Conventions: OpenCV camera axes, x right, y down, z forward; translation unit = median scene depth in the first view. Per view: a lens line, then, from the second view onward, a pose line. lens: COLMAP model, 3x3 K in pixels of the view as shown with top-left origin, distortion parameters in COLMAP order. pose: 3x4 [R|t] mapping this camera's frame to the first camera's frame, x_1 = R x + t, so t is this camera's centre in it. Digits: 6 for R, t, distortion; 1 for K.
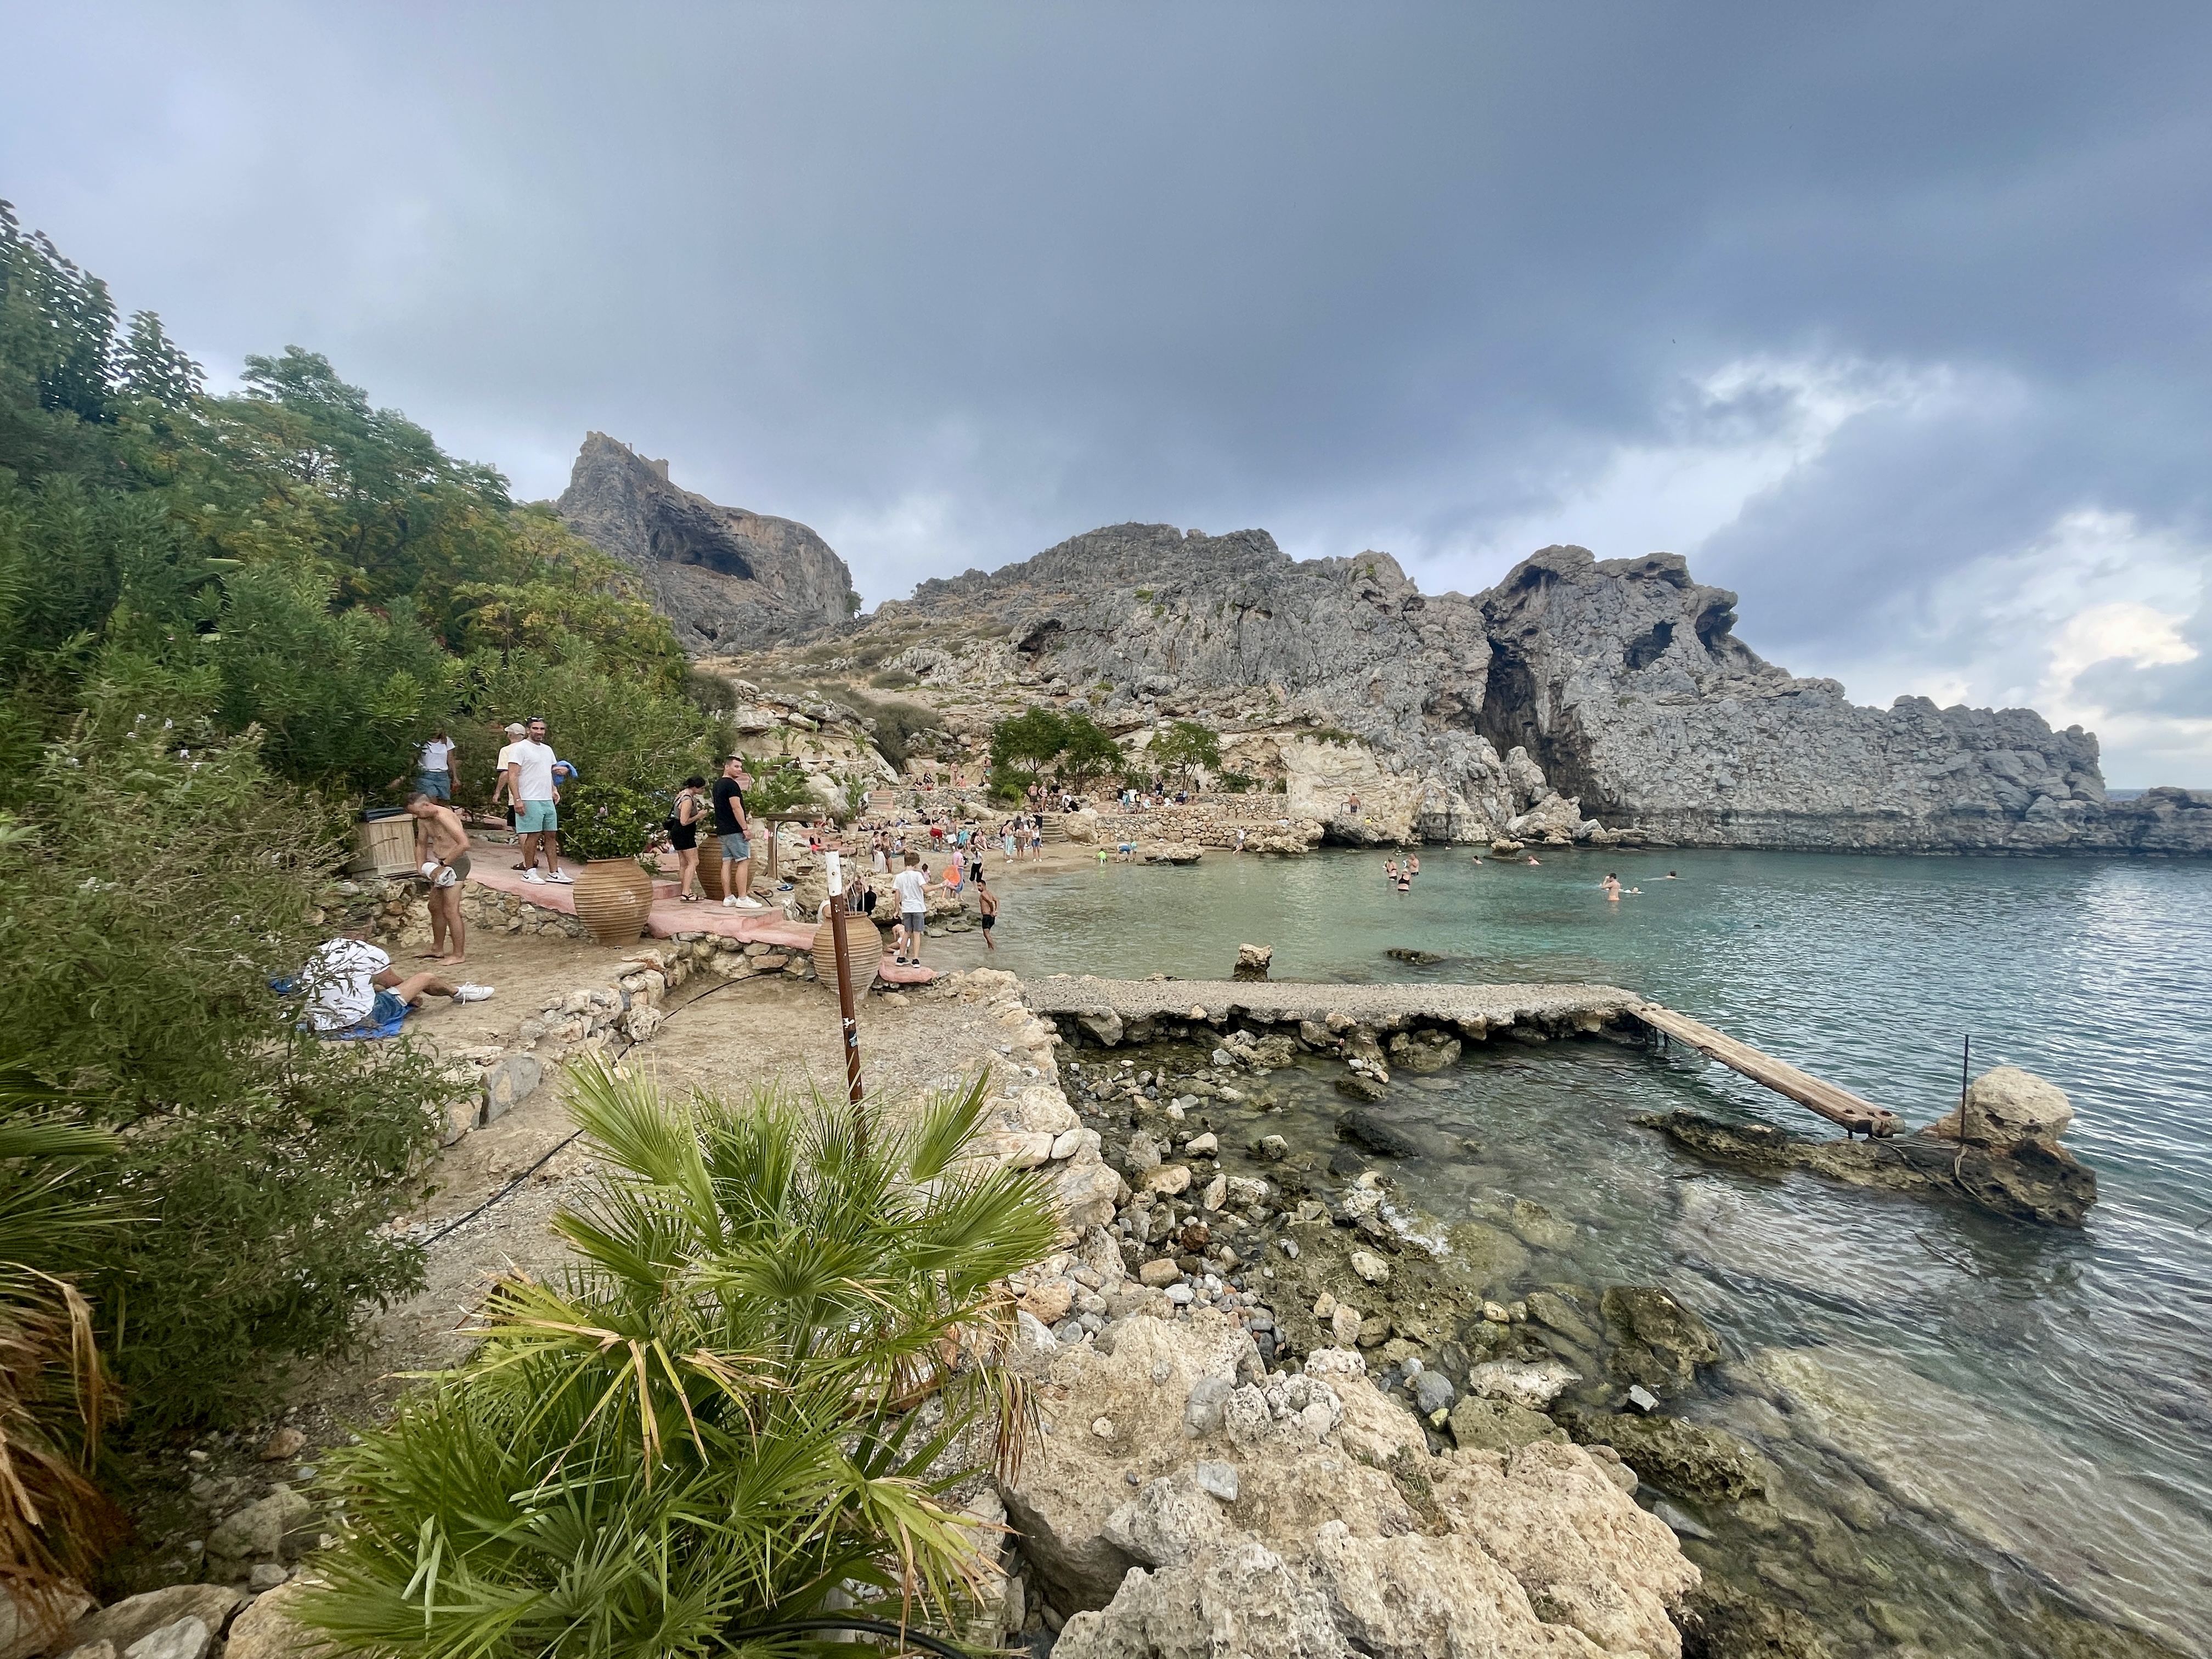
lens RADIAL K [[896.5, 0, 1106.2], [0, 896.5, 828.5], [0, 0, 1]] dist [-0.012913, 0.000665]
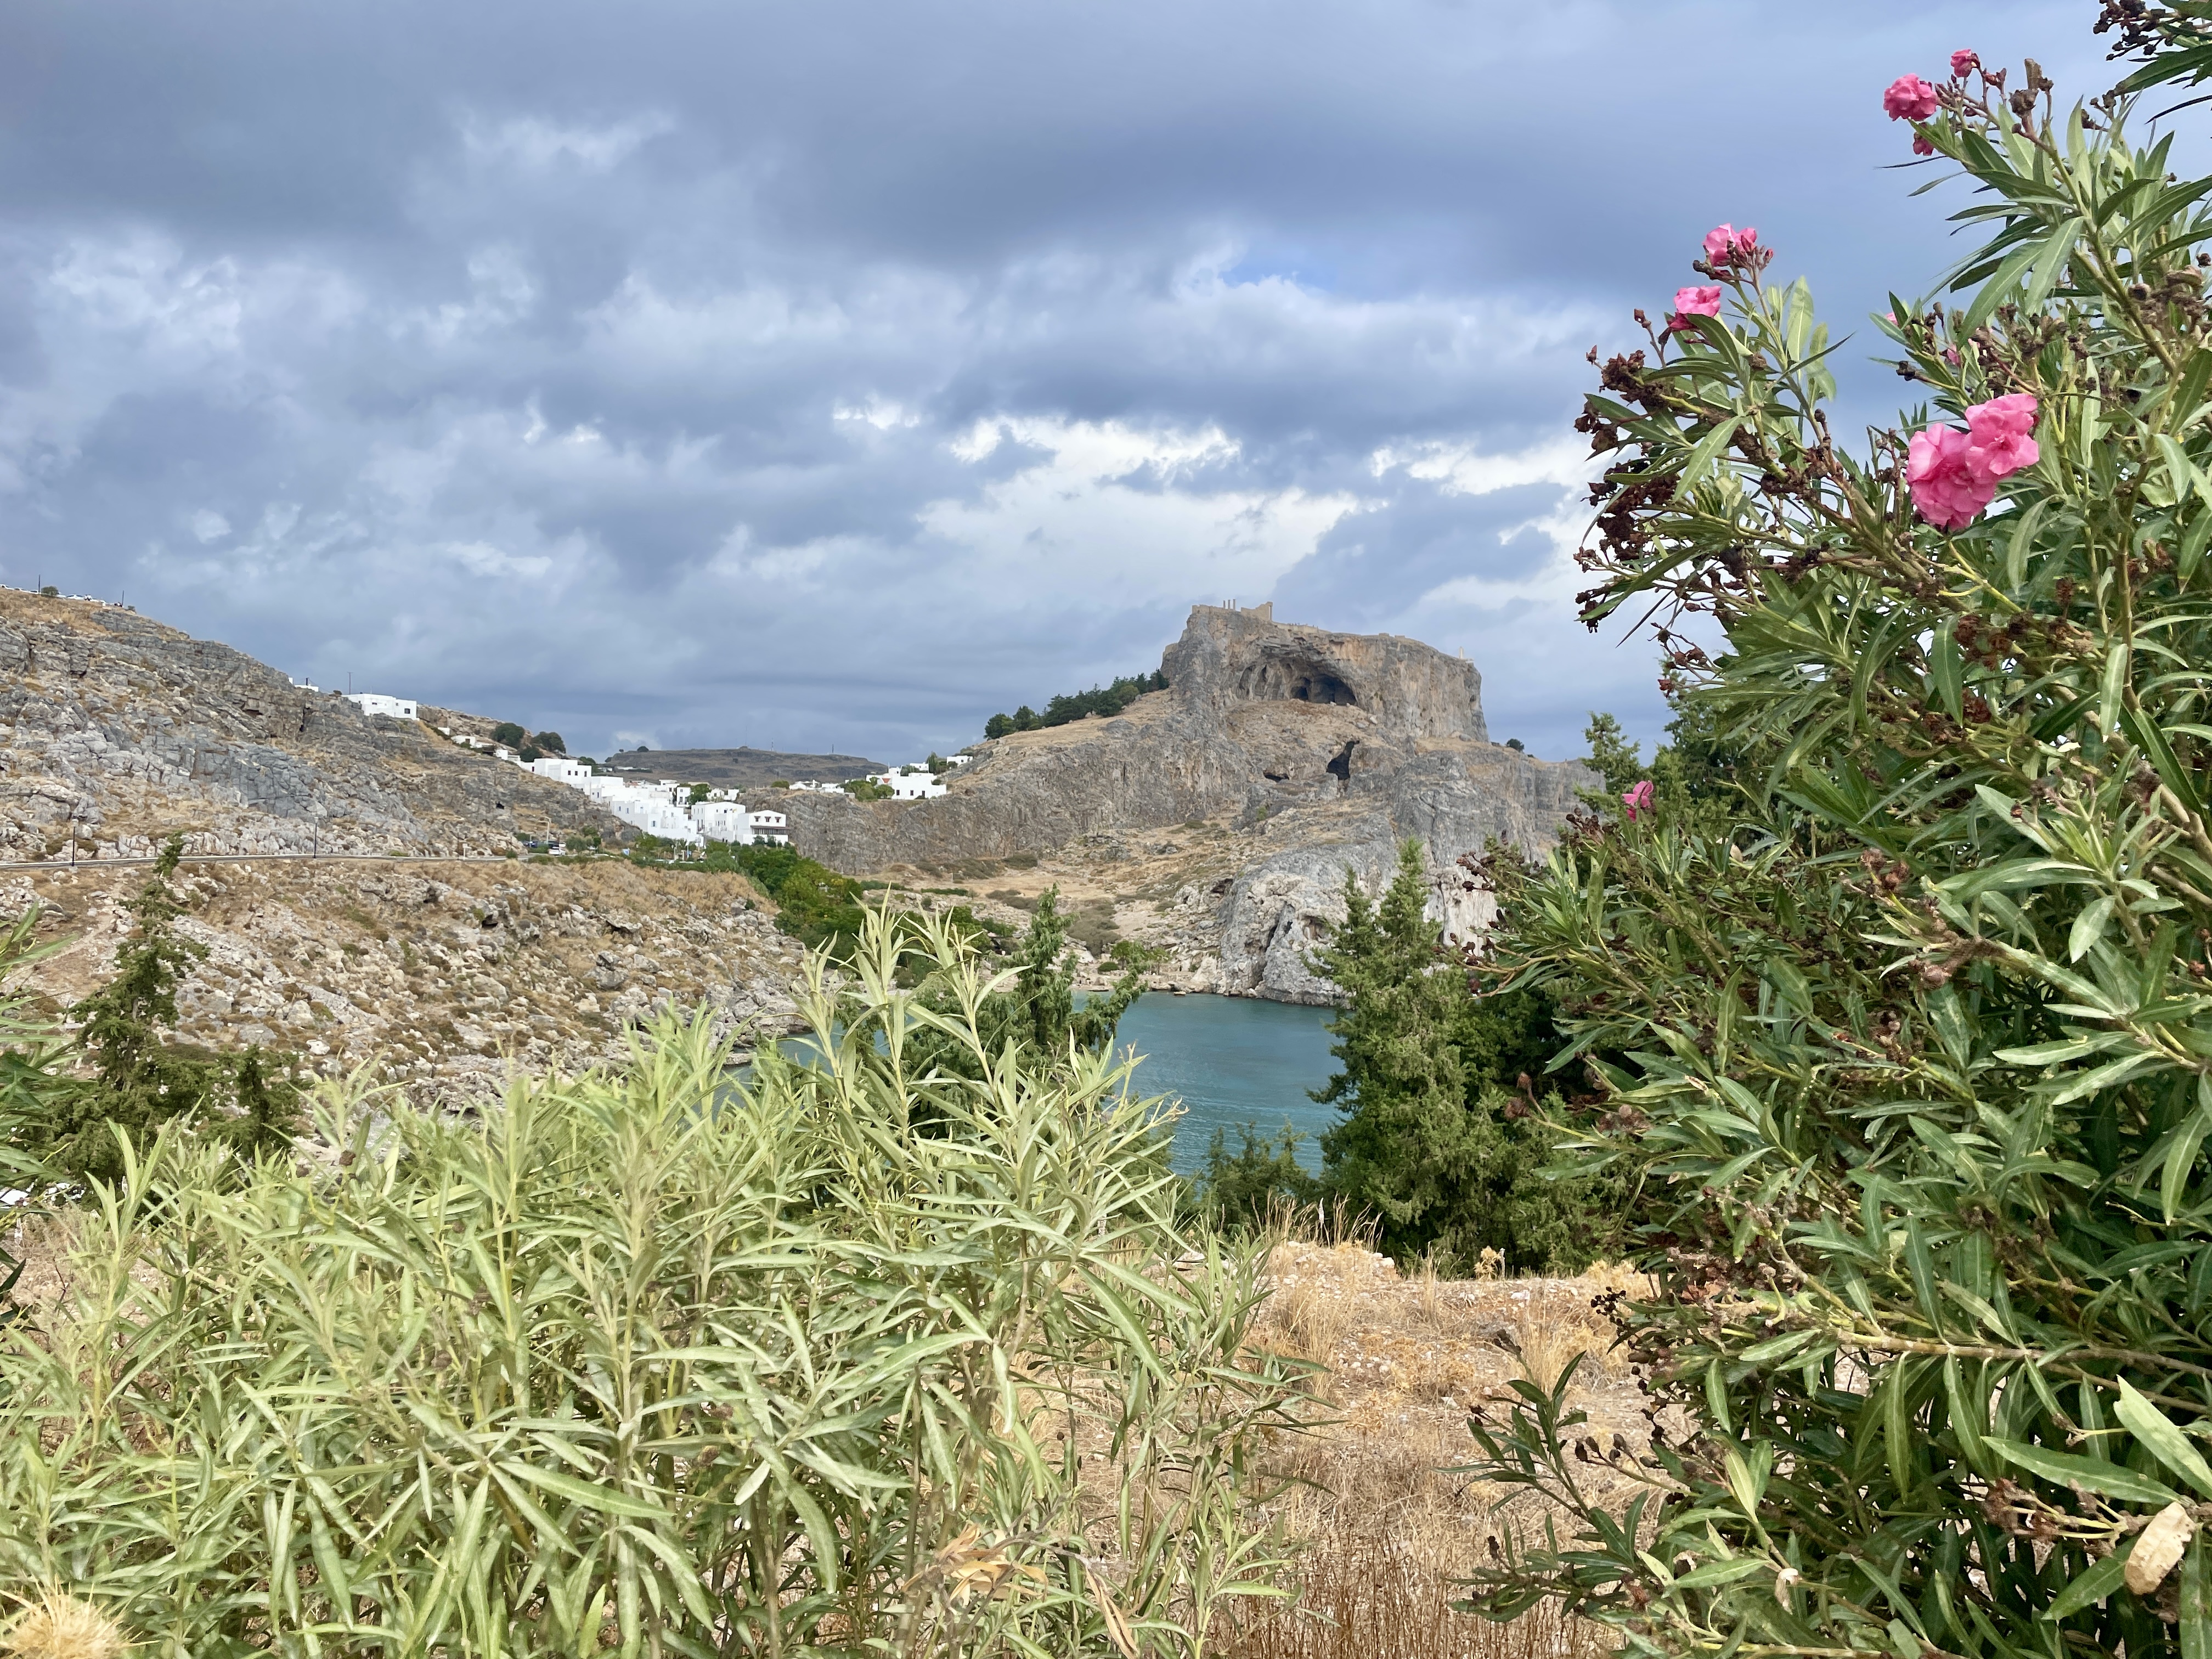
lens RADIAL K [[1679.7, 0, 1102.6], [0, 1679.7, 831.0], [0, 0, 1]] dist [0.051935, -0.061561]
pose [[0.767570, 0.001027, -0.640965, 4.051083], [-0.043344, 0.997793, -0.050306, -0.254850], [0.639498, 0.066395, 0.765920, -4.035538]]
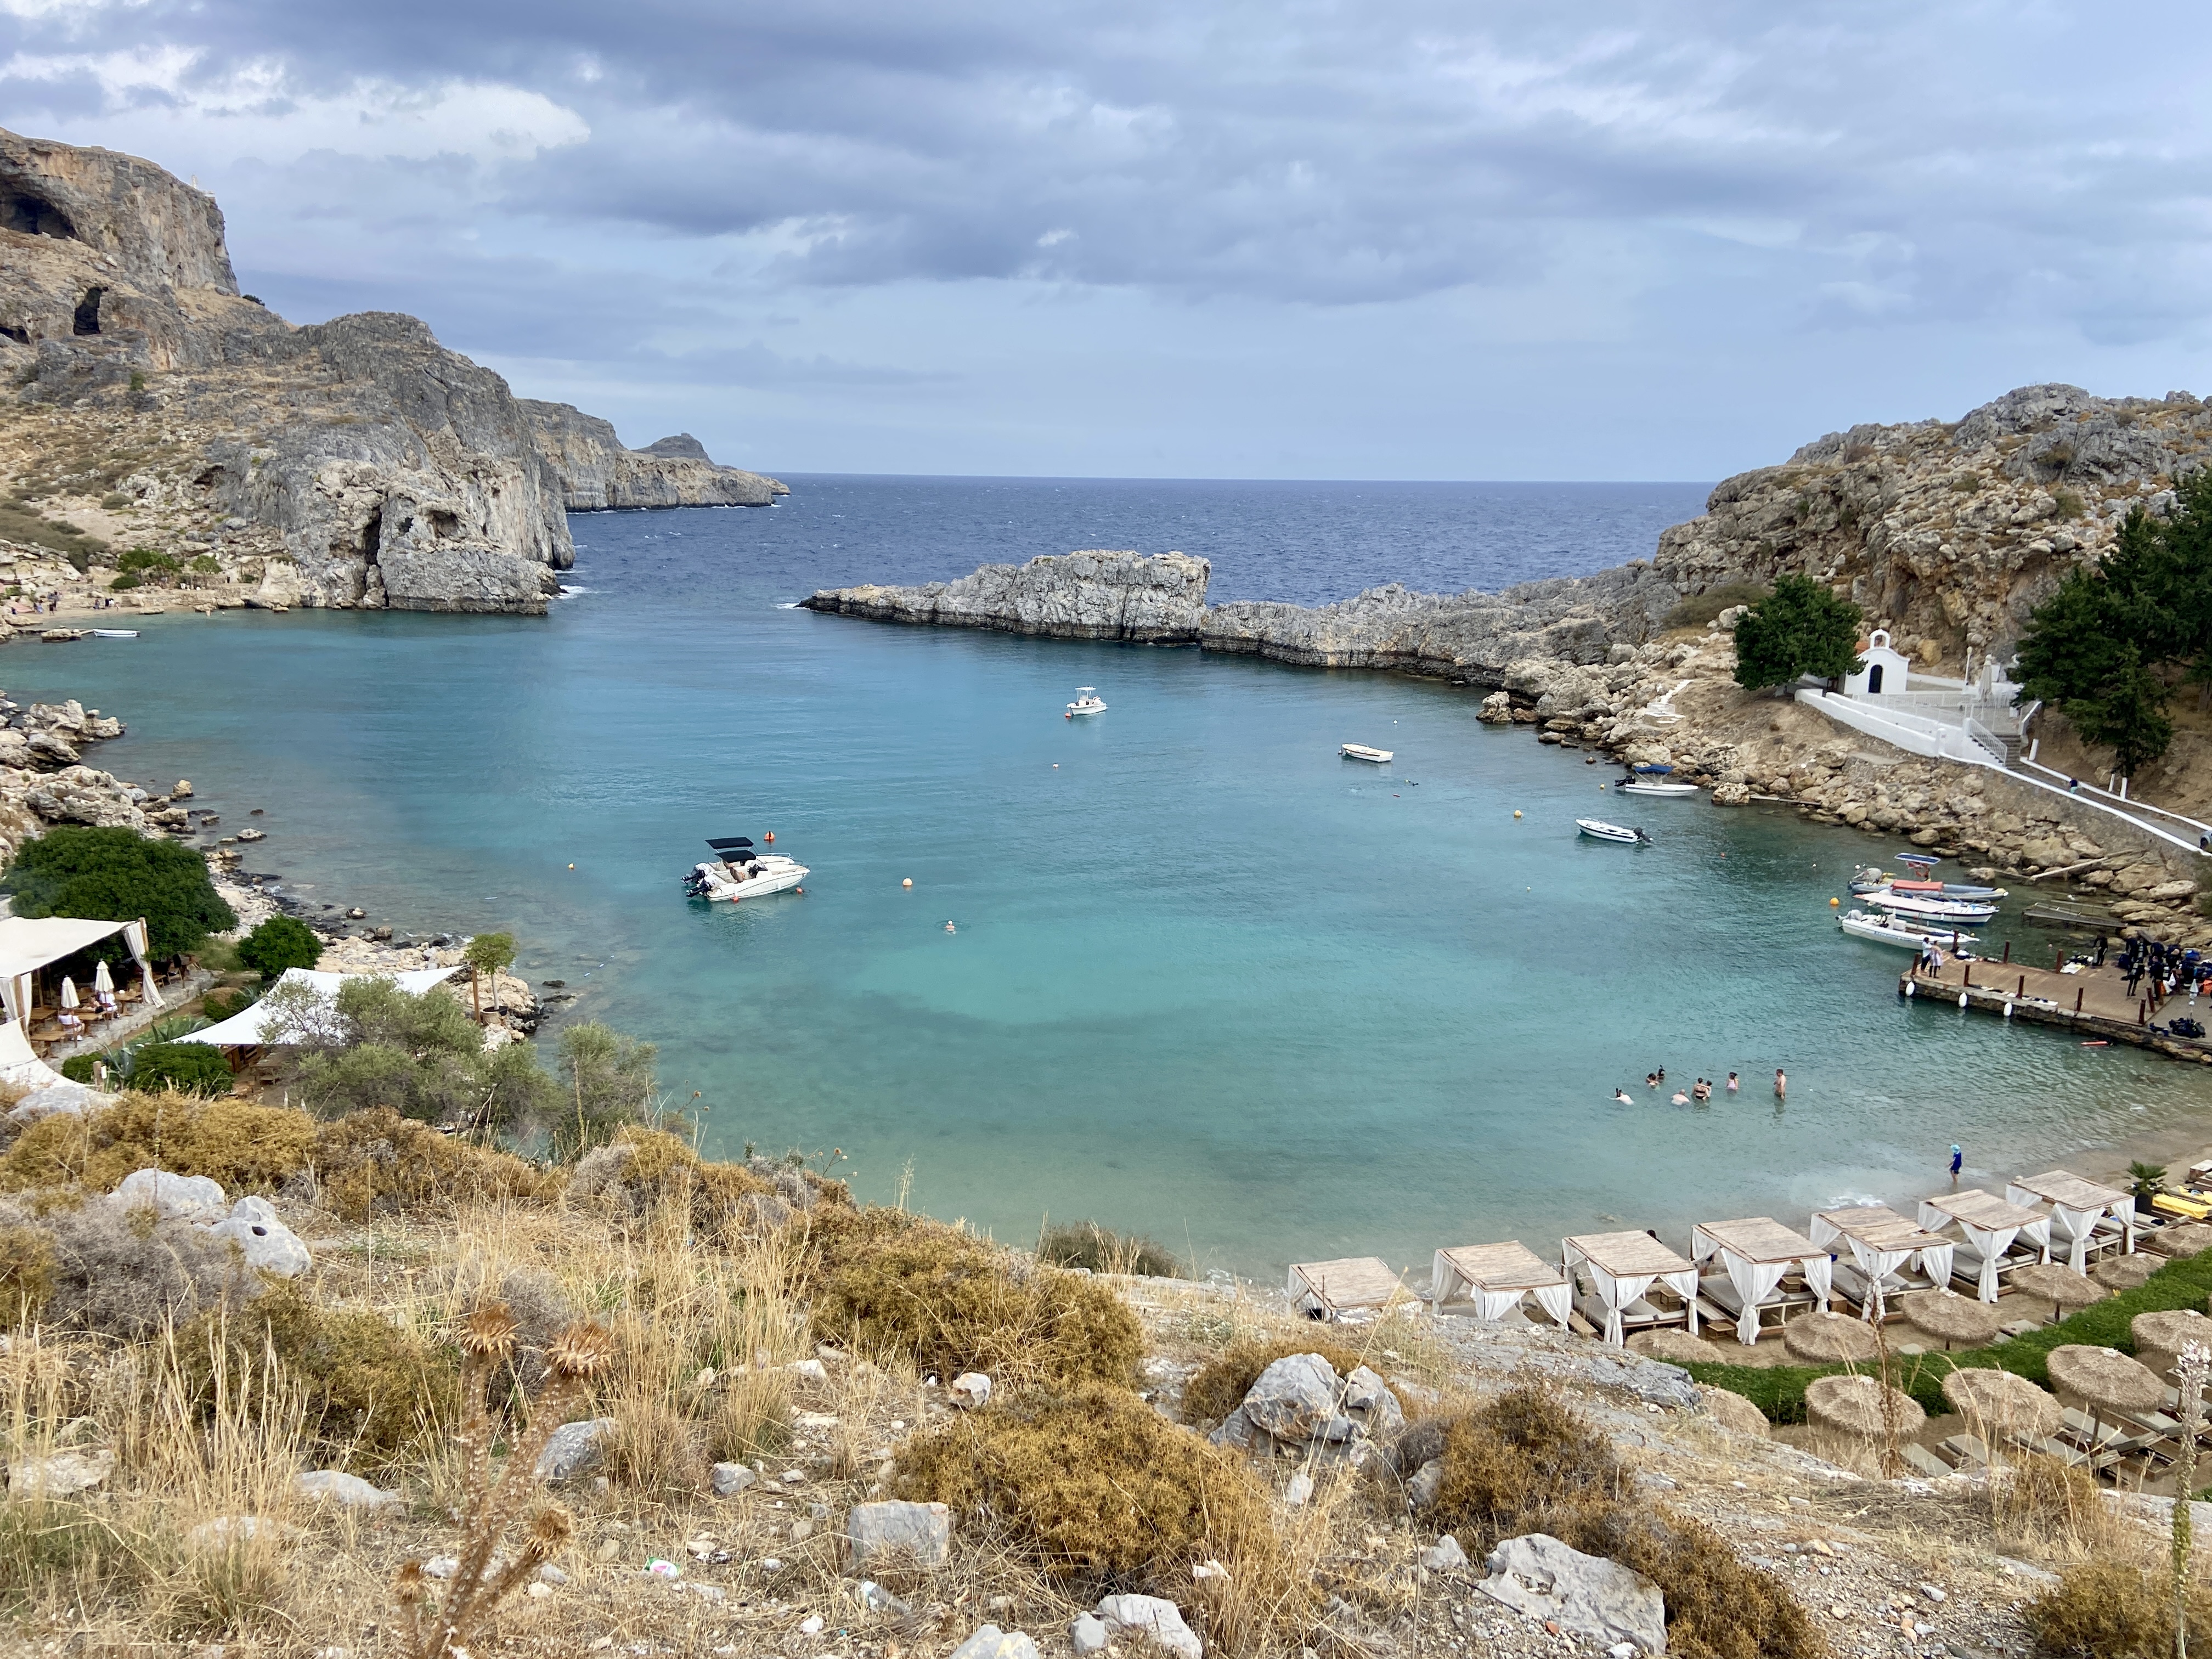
lens RADIAL K [[1709.8, 0, 1109.9], [0, 1709.8, 818.3], [0, 0, 1]] dist [0.072544, -0.068700]
pose [[0.994327, -0.007267, 0.106122, 2.350937], [-0.009807, 0.987151, 0.159489, -0.223046], [-0.105917, -0.159625, 0.981479, -4.620650]]
